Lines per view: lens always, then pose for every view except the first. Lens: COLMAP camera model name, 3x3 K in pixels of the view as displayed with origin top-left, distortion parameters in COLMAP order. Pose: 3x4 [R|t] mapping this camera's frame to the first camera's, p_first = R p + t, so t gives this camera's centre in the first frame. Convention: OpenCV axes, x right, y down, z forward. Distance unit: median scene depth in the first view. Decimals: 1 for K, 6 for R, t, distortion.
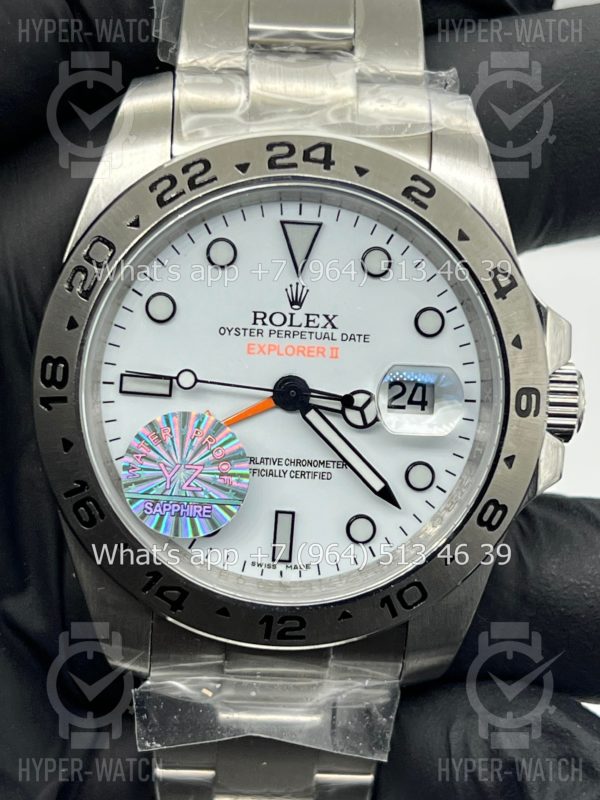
lens RADIAL K [[1890.3, 0, 295.5], [0, 1890.3, 402.1], [0, 0, 1]] dist [0.268607, 0.000000]
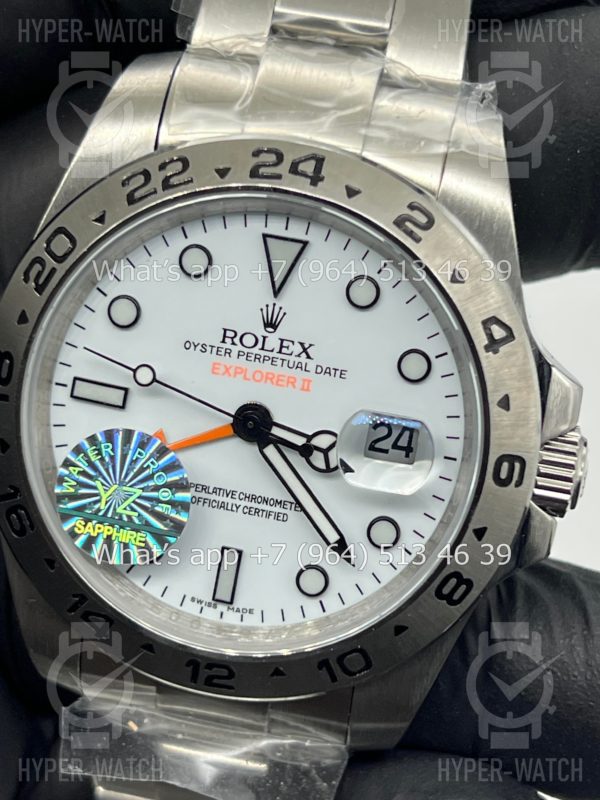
lens RADIAL K [[1890.3, 0, 297.0], [0, 1890.3, 399.6], [0, 0, 1]] dist [0.268607, 0.000000]
pose [[0.974574, 0.139243, -0.175547, 0.176863], [-0.128249, 0.989085, 0.072544, -0.084666], [0.183732, -0.048186, 0.981795, 0.110046]]
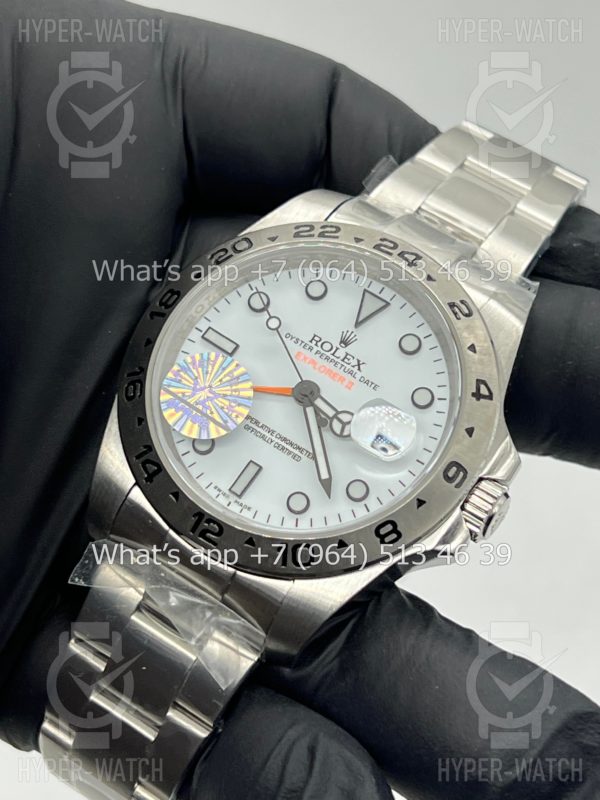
lens RADIAL K [[1890.3, 0, 302.1], [0, 1890.3, 394.7], [0, 0, 1]] dist [0.268607, 0.000000]
pose [[0.840742, 0.419715, -0.342041, 0.456213], [-0.527743, 0.776429, -0.344449, 0.461662], [0.121000, 0.470102, 0.874278, -0.177032]]
